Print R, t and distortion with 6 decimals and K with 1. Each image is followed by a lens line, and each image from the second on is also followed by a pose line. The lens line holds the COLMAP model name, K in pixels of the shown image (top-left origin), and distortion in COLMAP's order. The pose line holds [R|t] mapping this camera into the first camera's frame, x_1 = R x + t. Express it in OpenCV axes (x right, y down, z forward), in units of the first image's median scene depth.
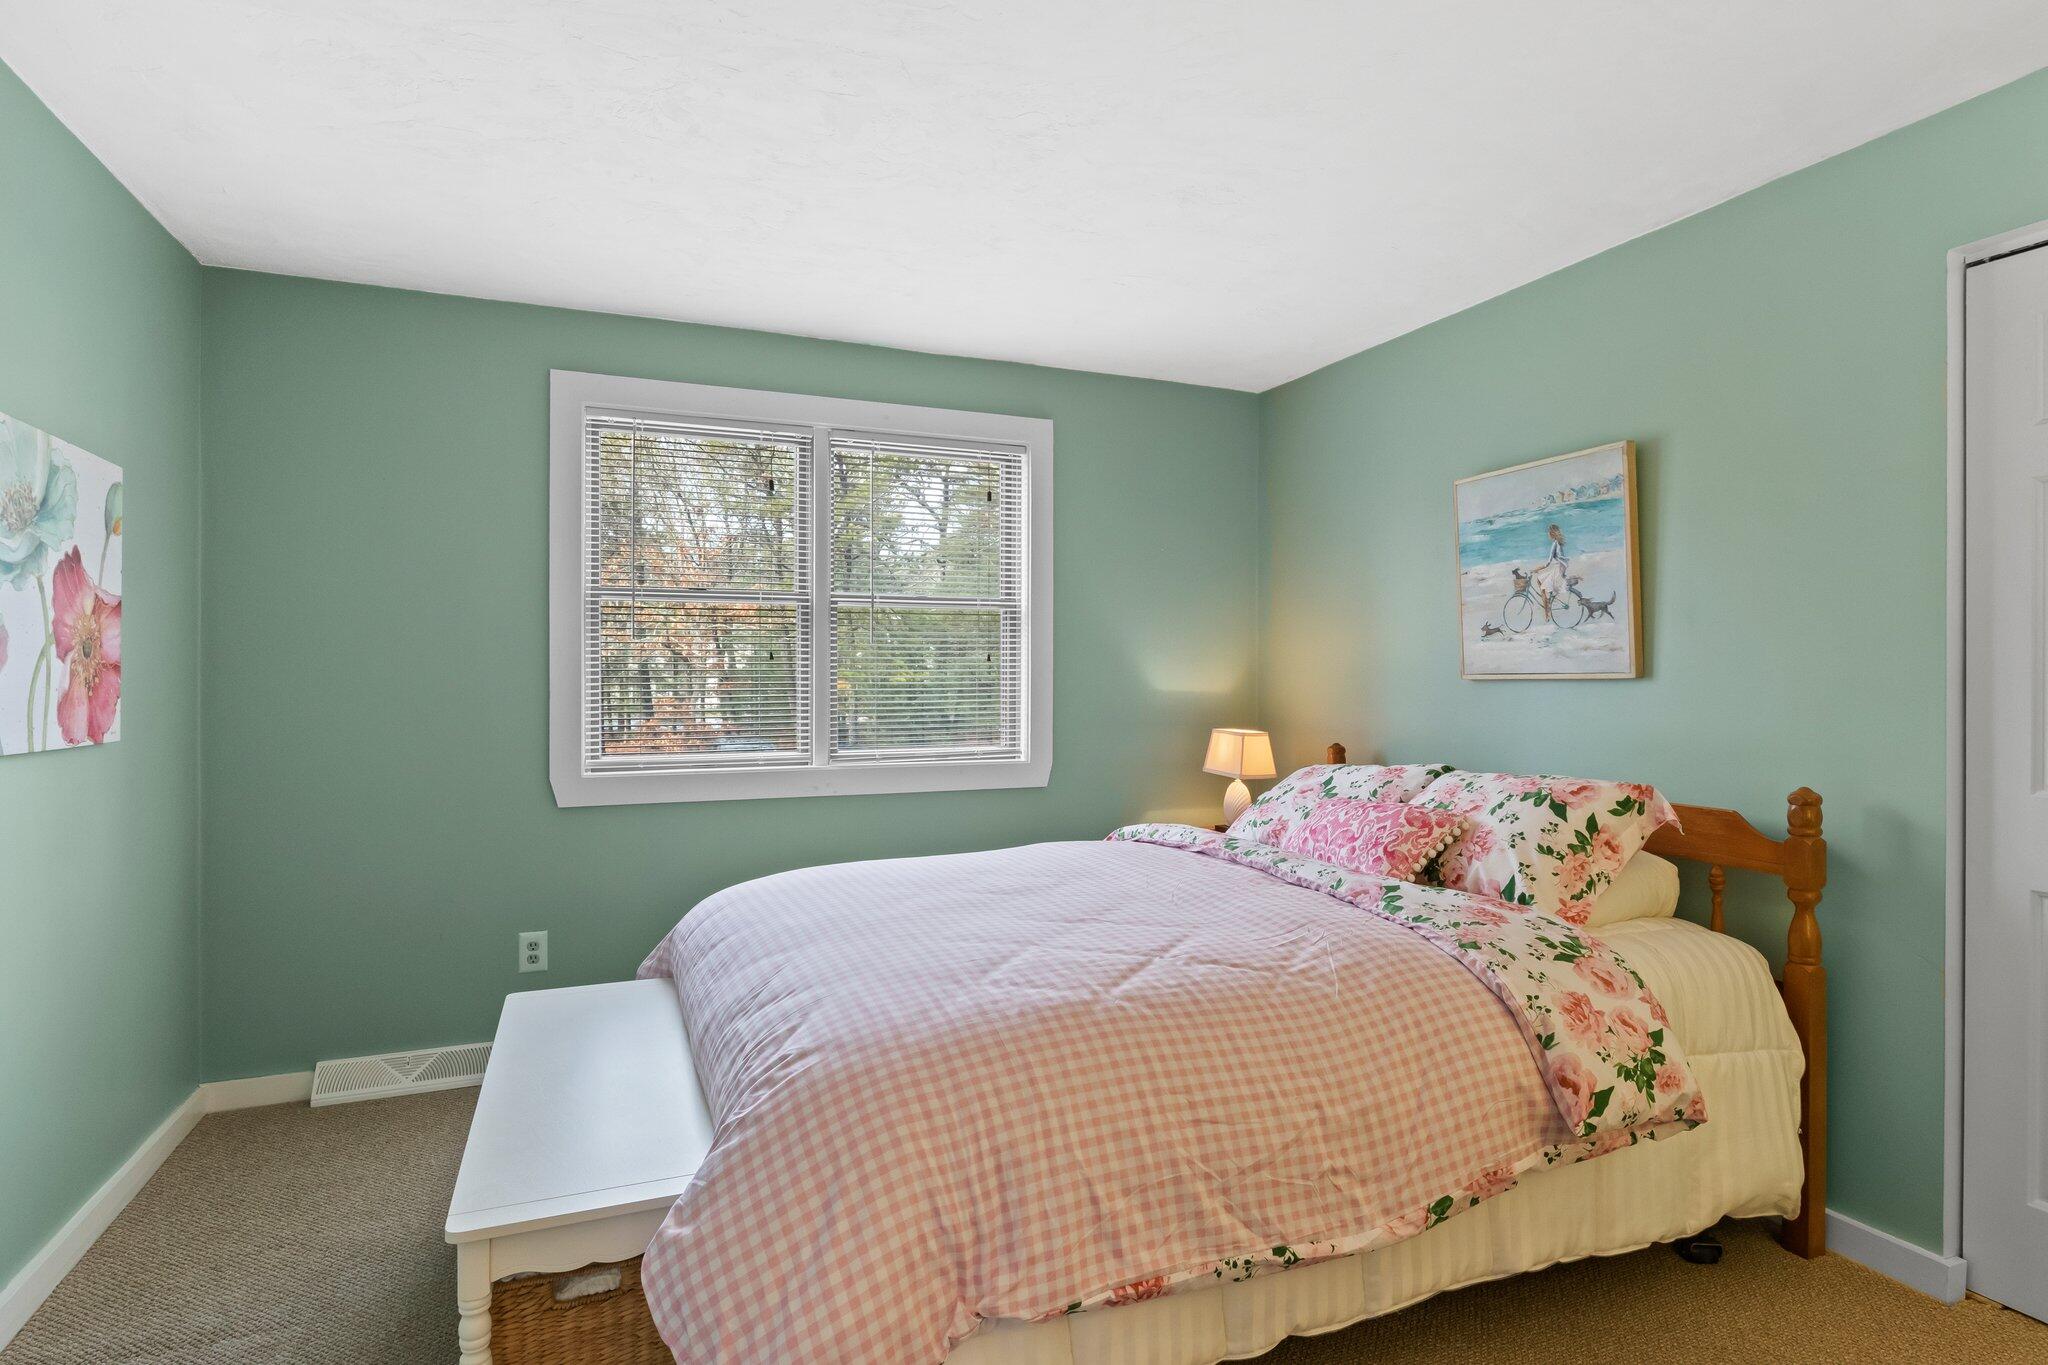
lens RADIAL K [[1046.5, 0, 1022.6], [0, 1046.5, 676.9], [0, 0, 1]] dist [-0.001541, -0.000152]
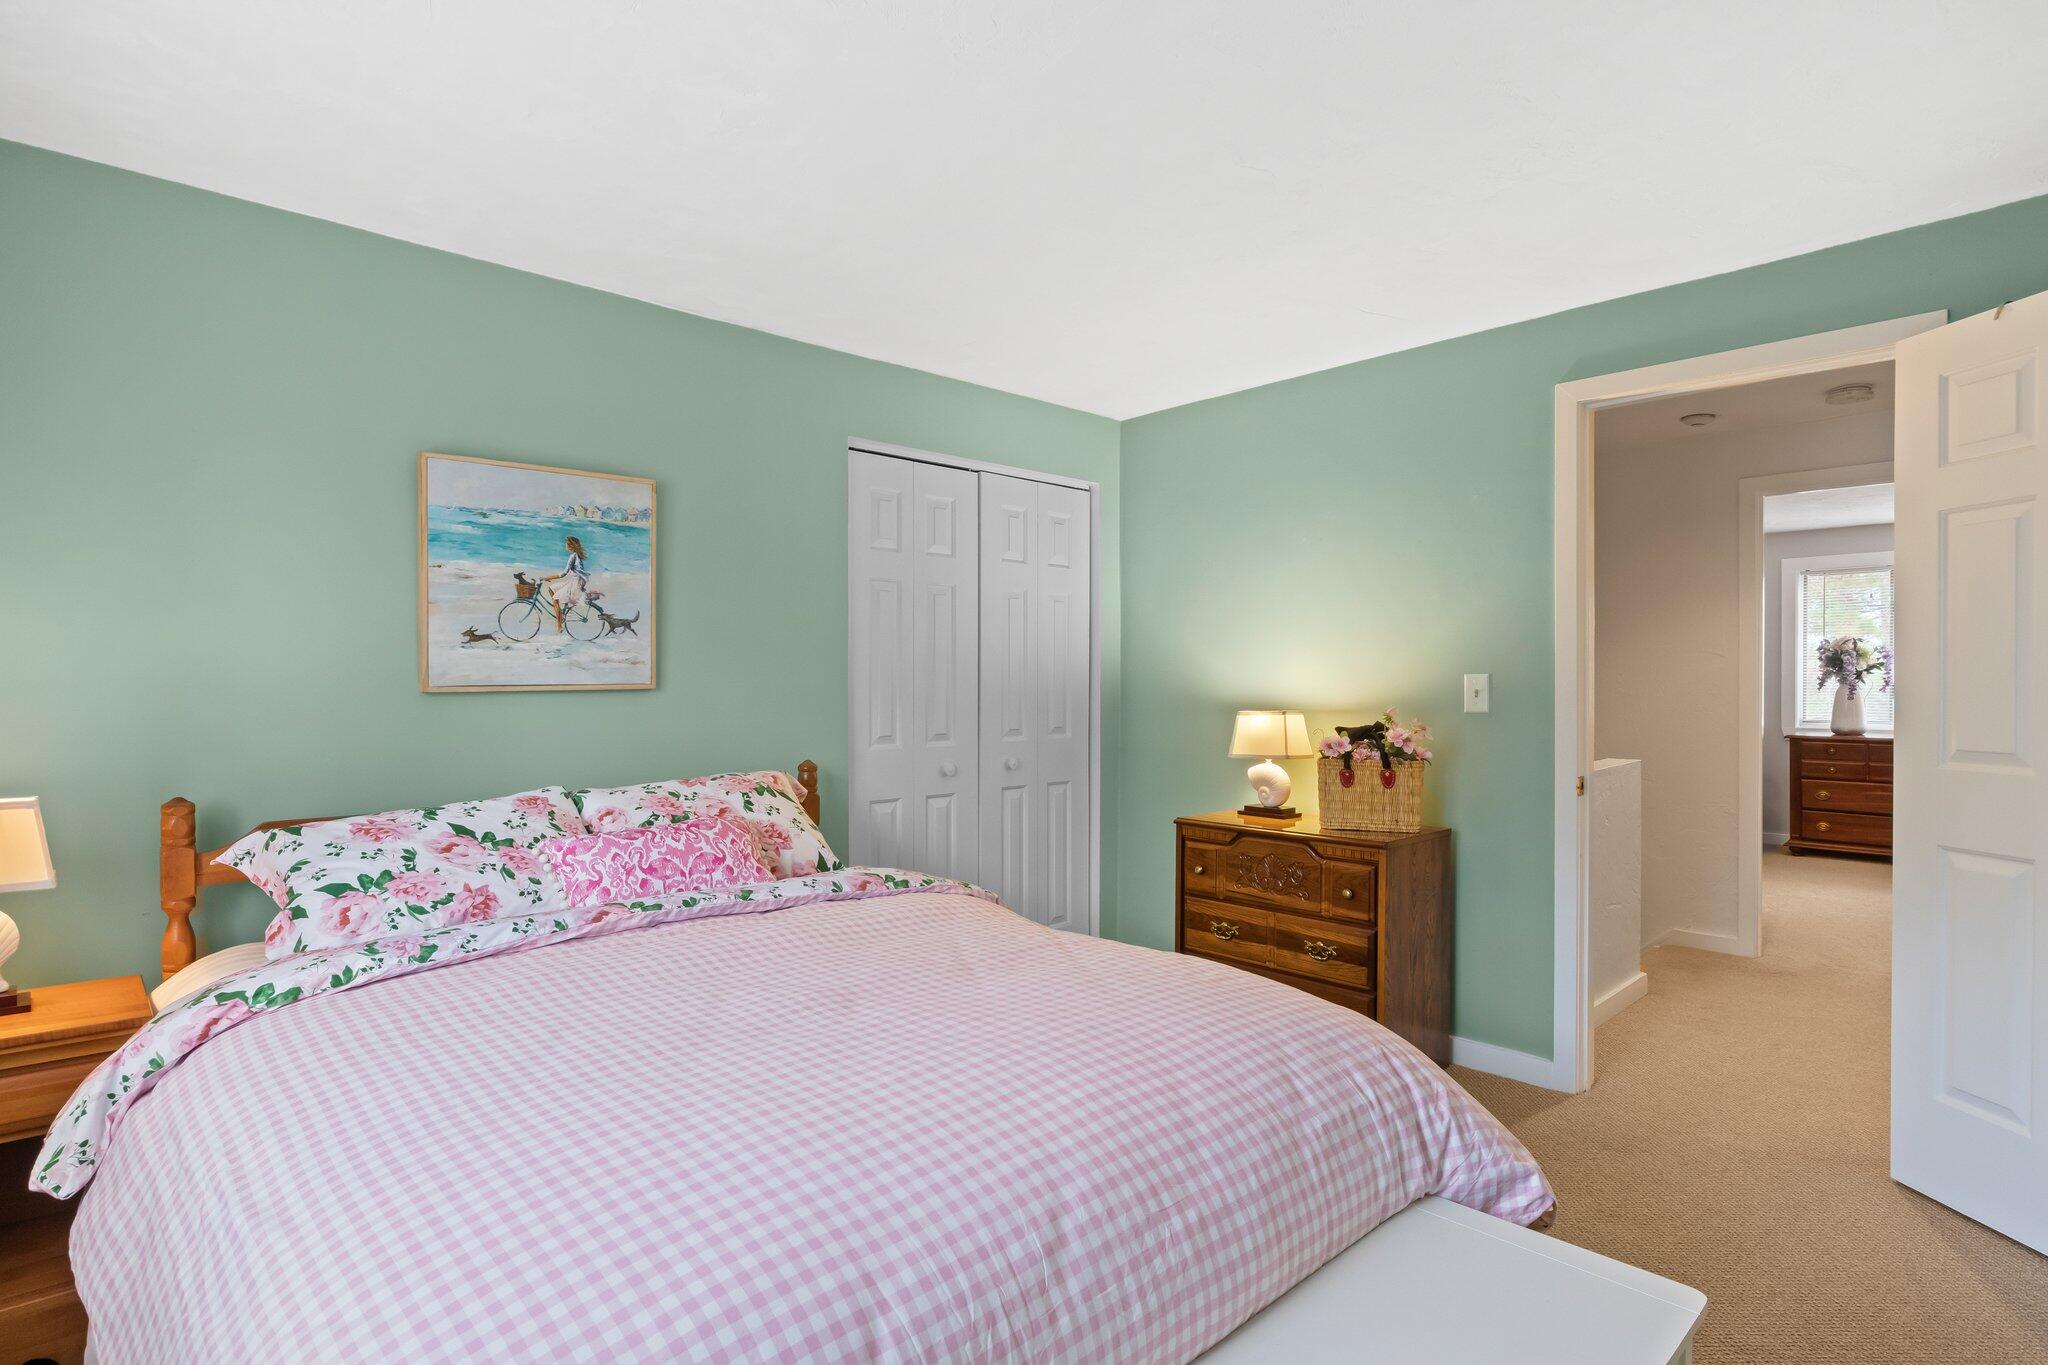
lens RADIAL K [[1046.5, 0, 1022.6], [0, 1046.5, 683.1], [0, 0, 1]] dist [-0.001541, -0.000152]
pose [[-0.353381, 0.001704, 0.935478, -0.586380], [0.007837, 0.999969, 0.001139, -0.002529], [-0.935447, 0.007734, -0.353383, 0.951516]]
